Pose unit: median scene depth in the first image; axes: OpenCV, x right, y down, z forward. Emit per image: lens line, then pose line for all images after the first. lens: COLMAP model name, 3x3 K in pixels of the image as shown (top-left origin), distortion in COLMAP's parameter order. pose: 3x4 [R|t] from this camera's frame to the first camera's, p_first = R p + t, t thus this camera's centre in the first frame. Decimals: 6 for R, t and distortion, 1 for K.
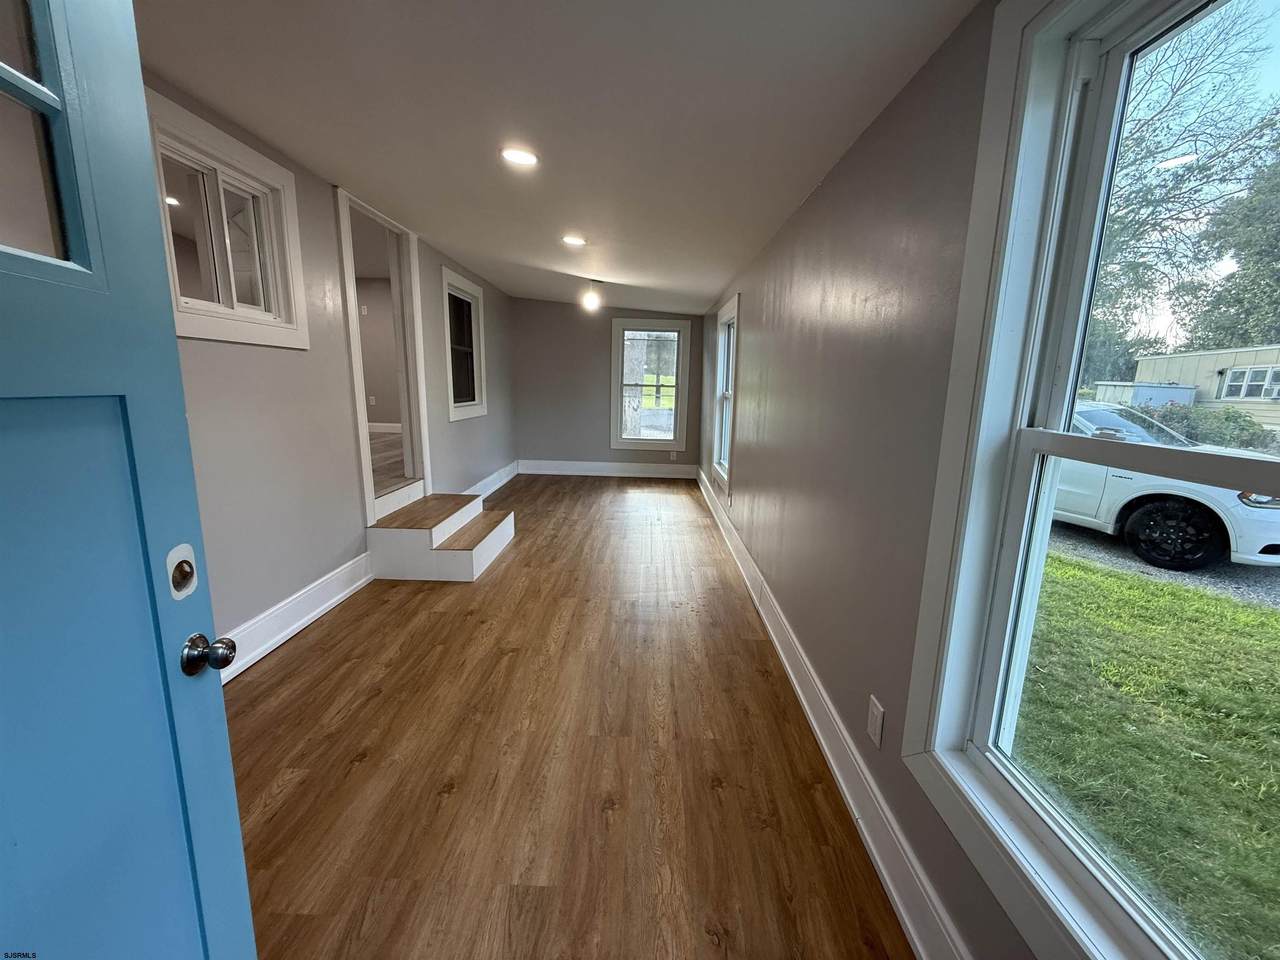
lens RADIAL K [[513.8, 0, 638.1], [0, 513.8, 480.8], [0, 0, 1]] dist [-0.000542, 0.000002]
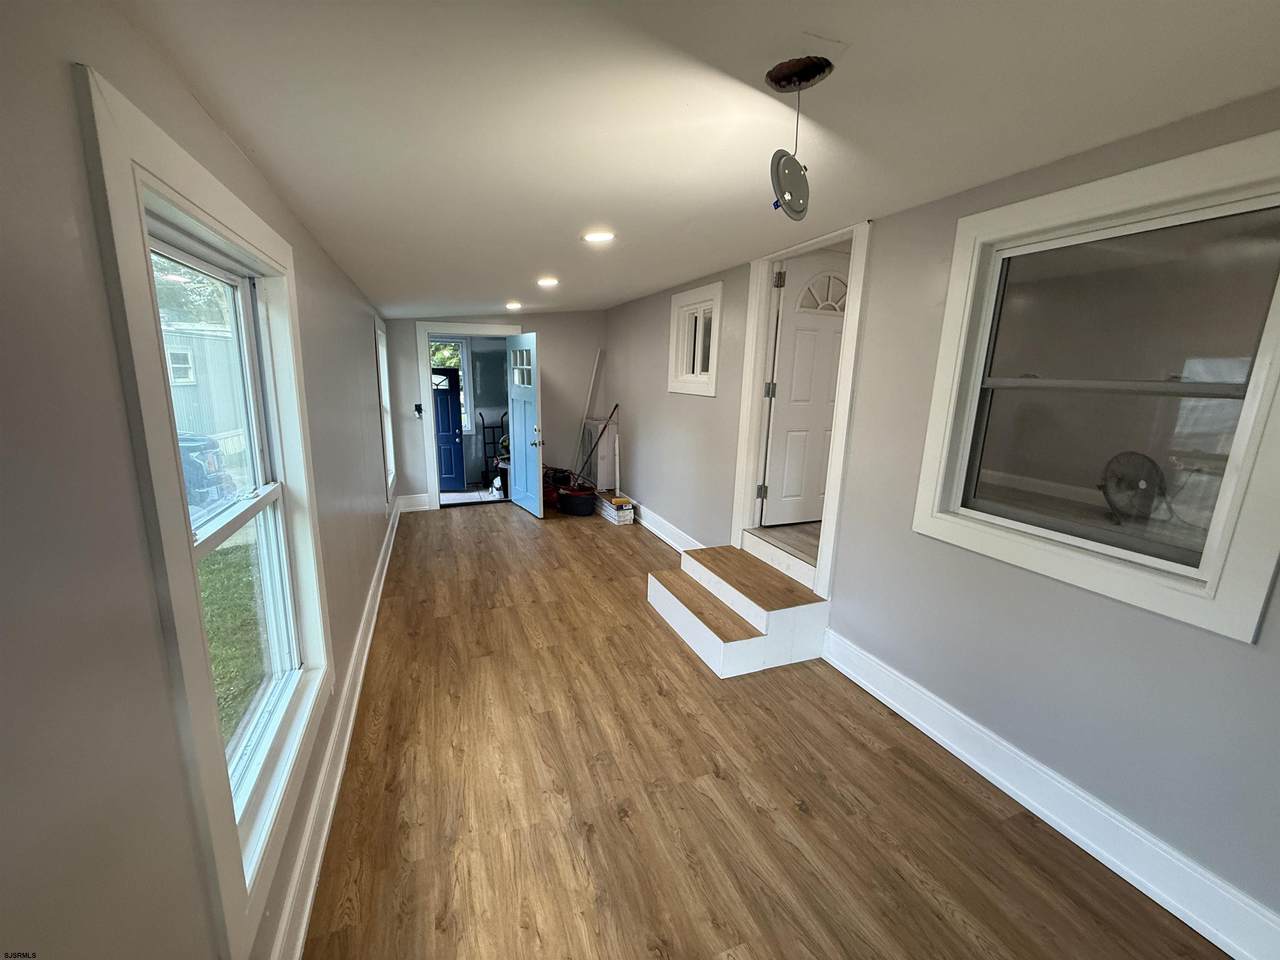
lens RADIAL K [[513.8, 0, 640.4], [0, 513.8, 478.3], [0, 0, 1]] dist [-0.000542, 0.000002]
pose [[-0.920038, 0.038497, -0.389934, 0.113457], [-0.113962, 0.925850, 0.360297, -0.434987], [0.374890, 0.375925, -0.847430, 1.797473]]
